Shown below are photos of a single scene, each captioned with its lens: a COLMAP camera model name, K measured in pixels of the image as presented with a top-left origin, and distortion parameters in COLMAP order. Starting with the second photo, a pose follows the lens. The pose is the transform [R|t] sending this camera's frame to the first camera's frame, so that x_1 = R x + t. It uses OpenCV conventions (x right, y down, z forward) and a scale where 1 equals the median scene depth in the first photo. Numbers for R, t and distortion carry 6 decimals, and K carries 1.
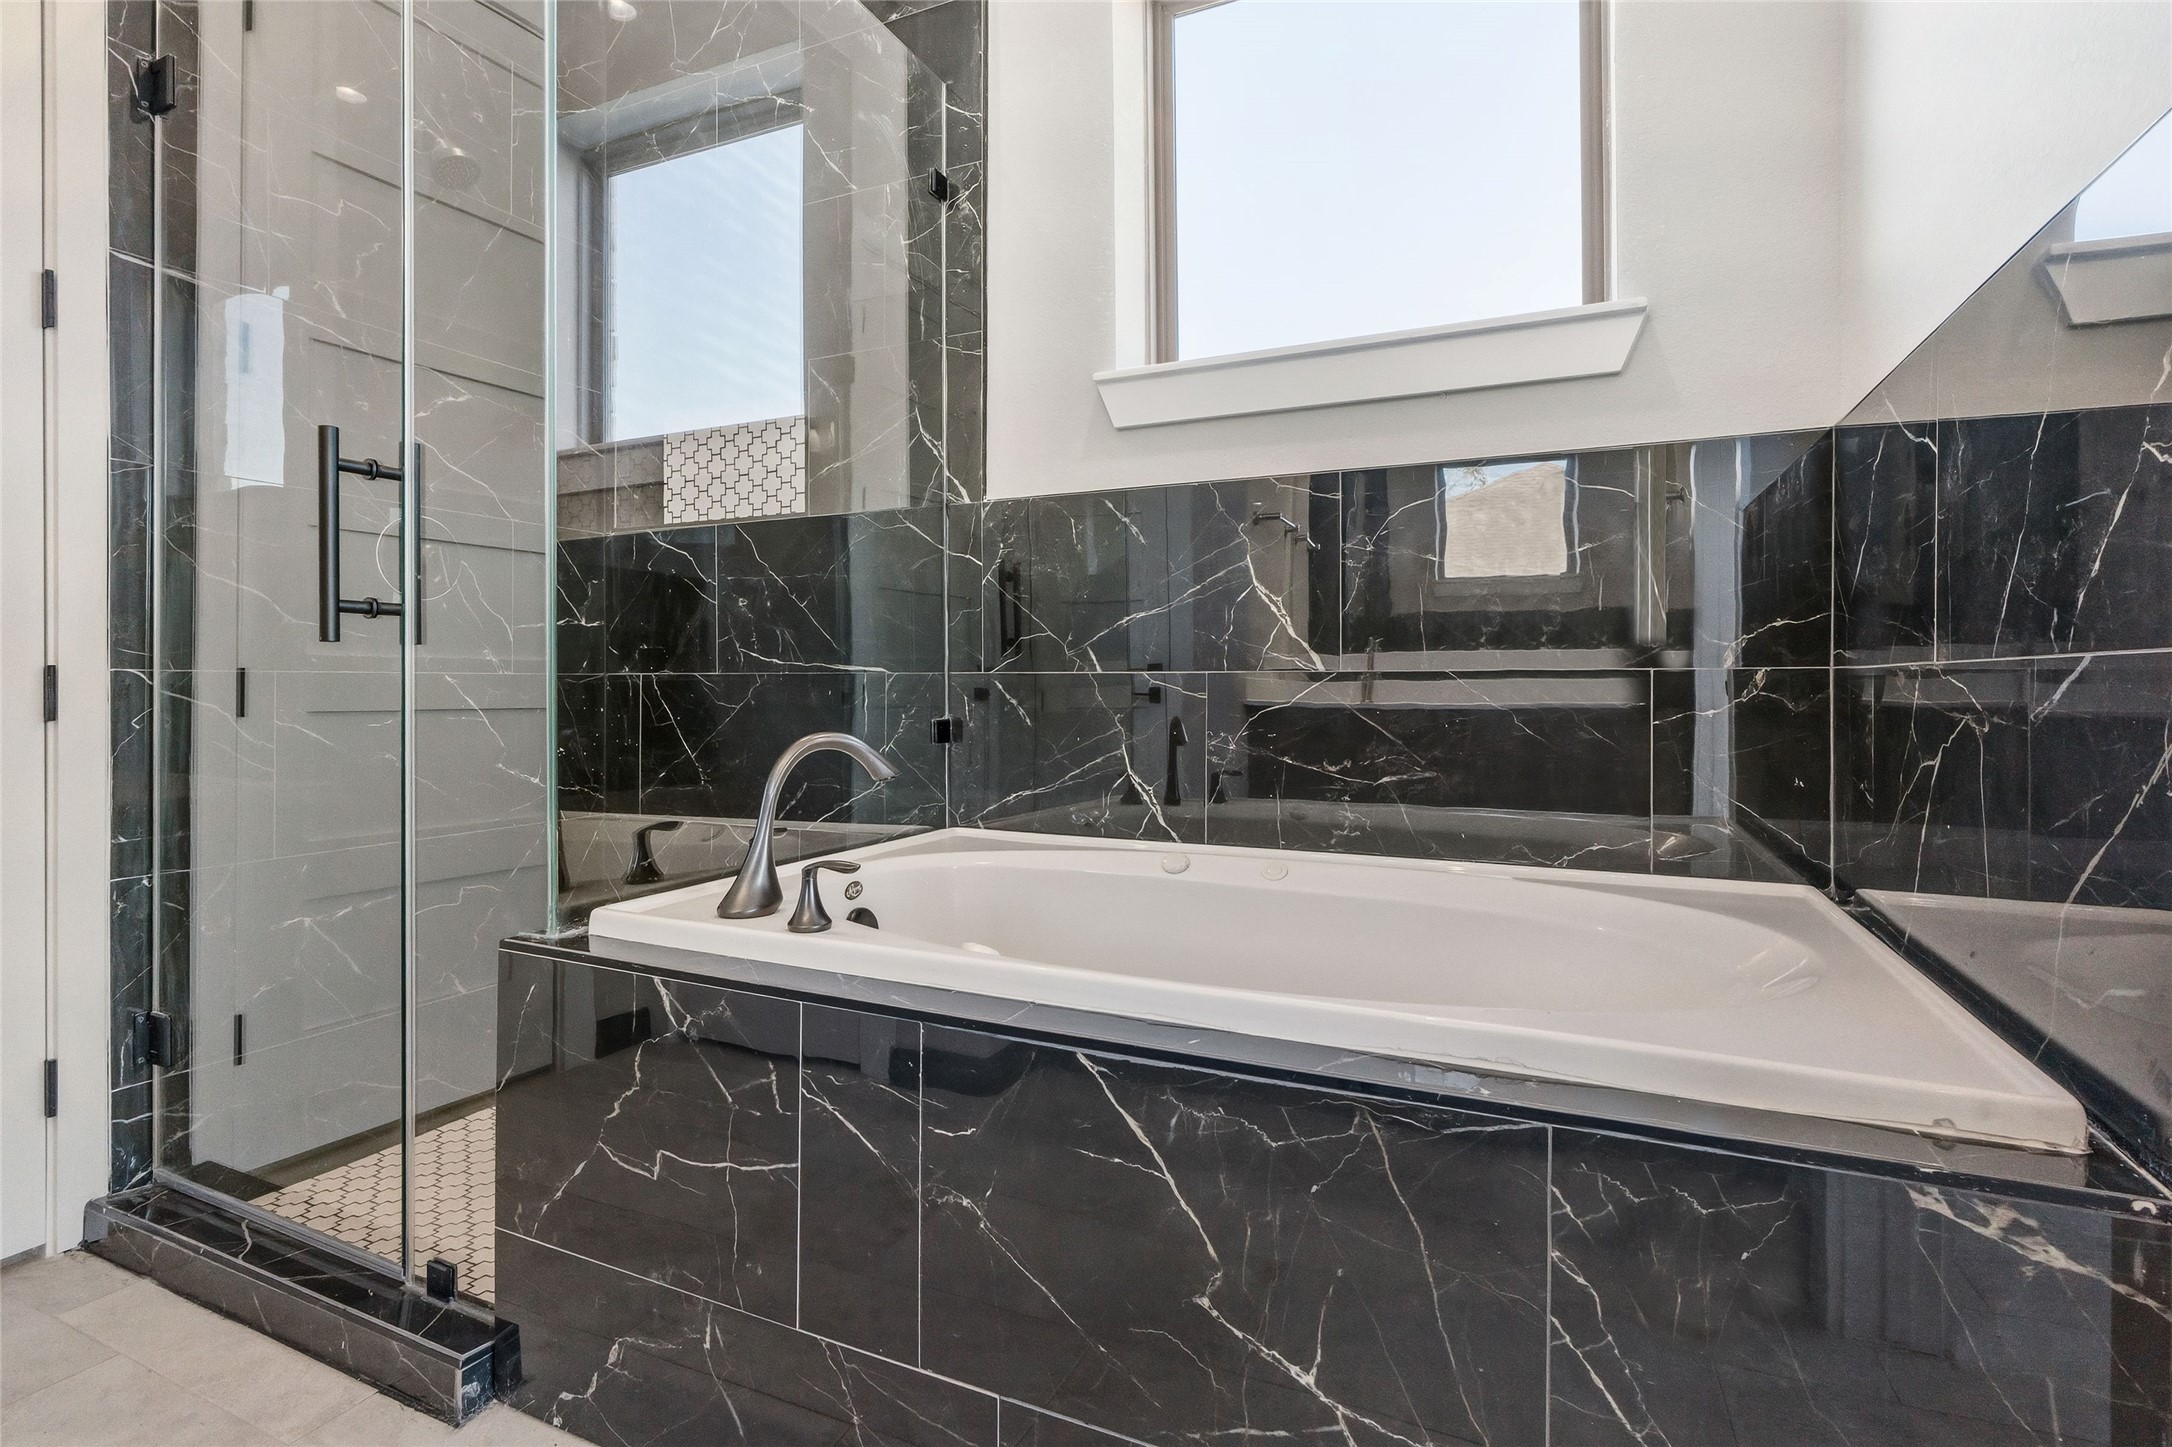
lens RADIAL K [[1006.0, 0, 1079.4], [0, 1006.0, 680.0], [0, 0, 1]] dist [-0.005462, 0.001849]
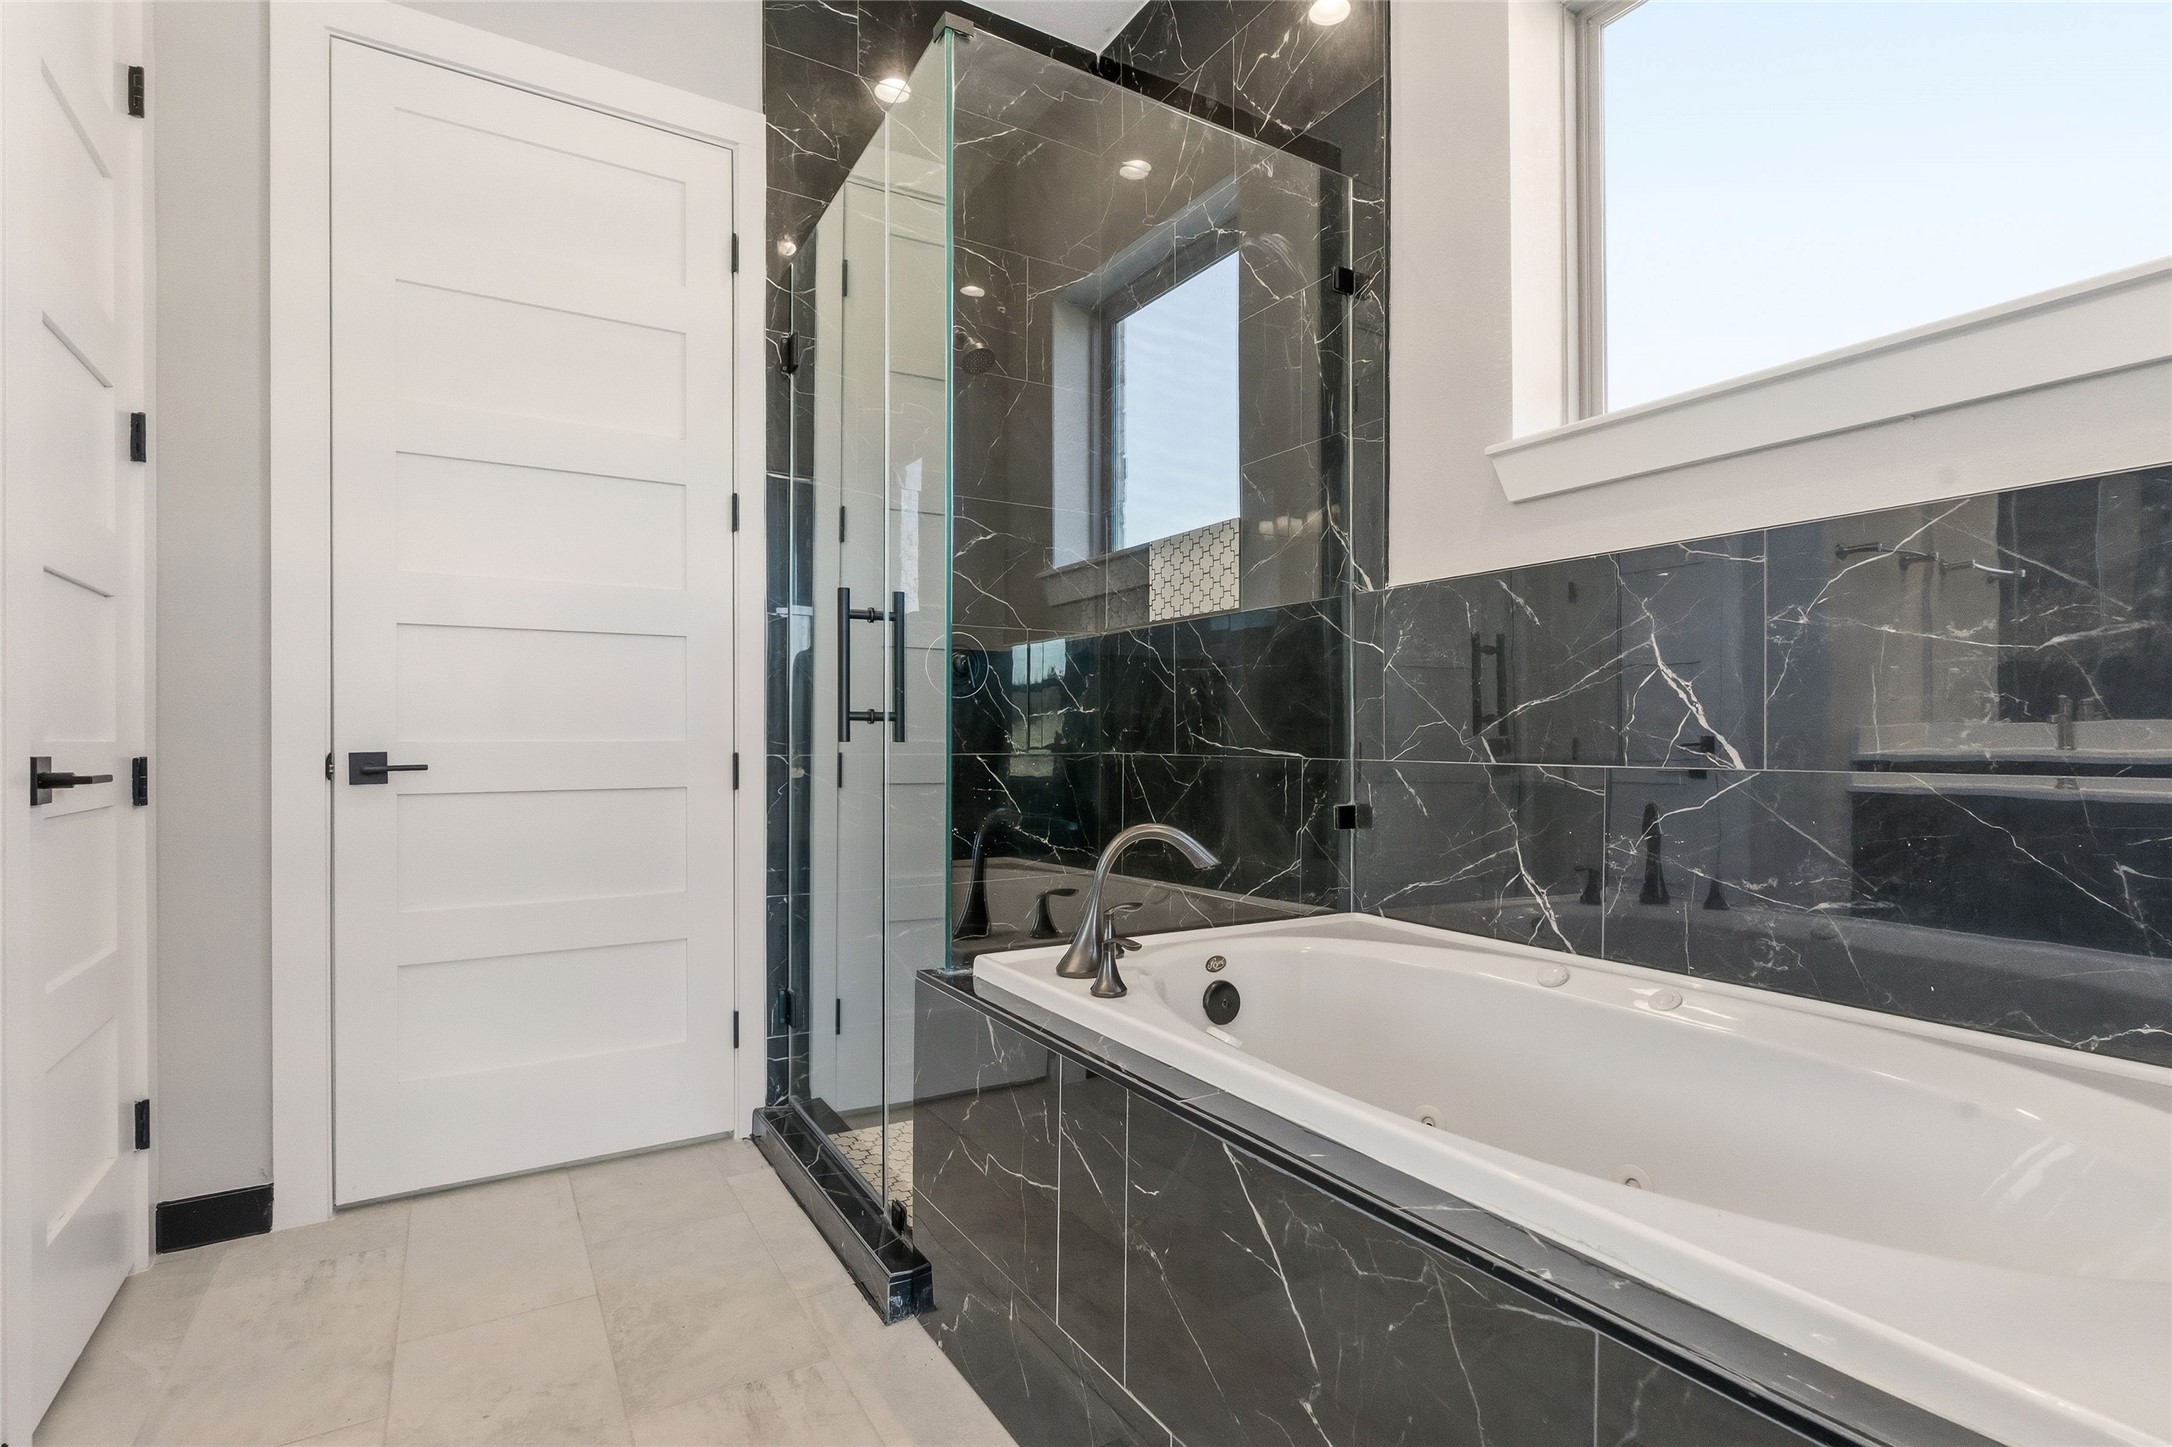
lens RADIAL K [[1006.0, 0, 1085.4], [0, 1006.0, 741.9], [0, 0, 1]] dist [-0.005462, 0.001849]
pose [[0.840581, 0.002466, -0.541679, 0.231906], [-0.001417, 0.999996, 0.002354, -0.032740], [0.541683, -0.001211, 0.840582, 0.002526]]
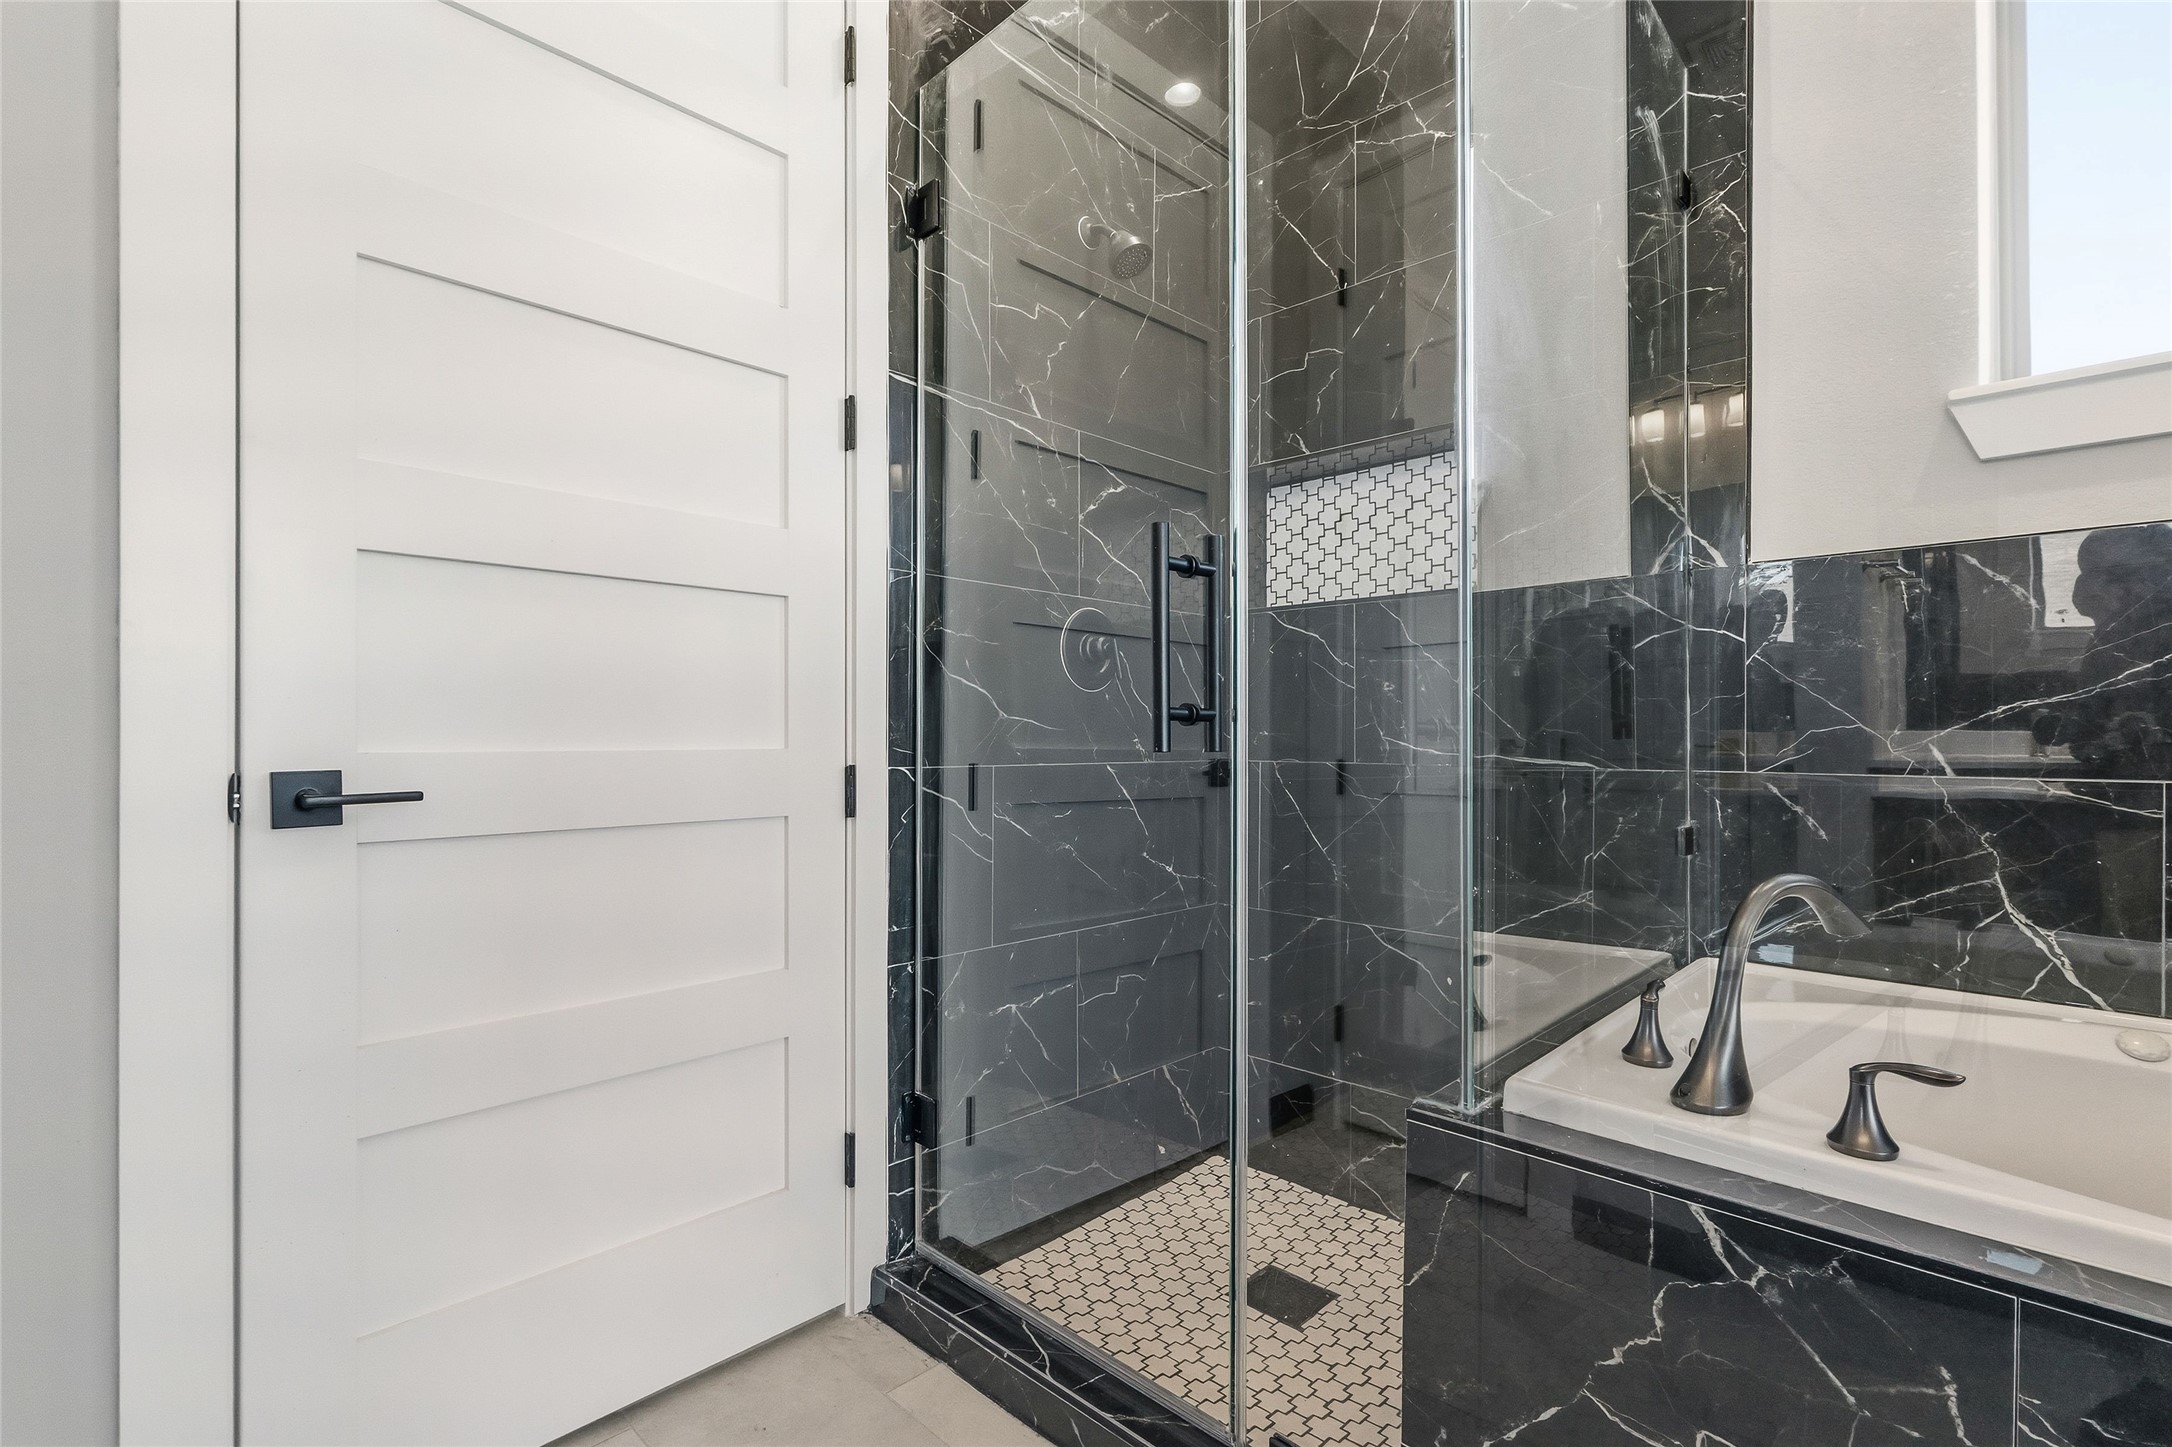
lens RADIAL K [[1006.0, 0, 1156.8], [0, 1006.0, 740.9], [0, 0, 1]] dist [-0.005462, 0.001849]
pose [[0.947484, 0.001559, -0.319799, -0.347078], [-0.001907, 0.999998, -0.000775, -0.037306], [0.319797, 0.001344, 0.947485, 0.080571]]
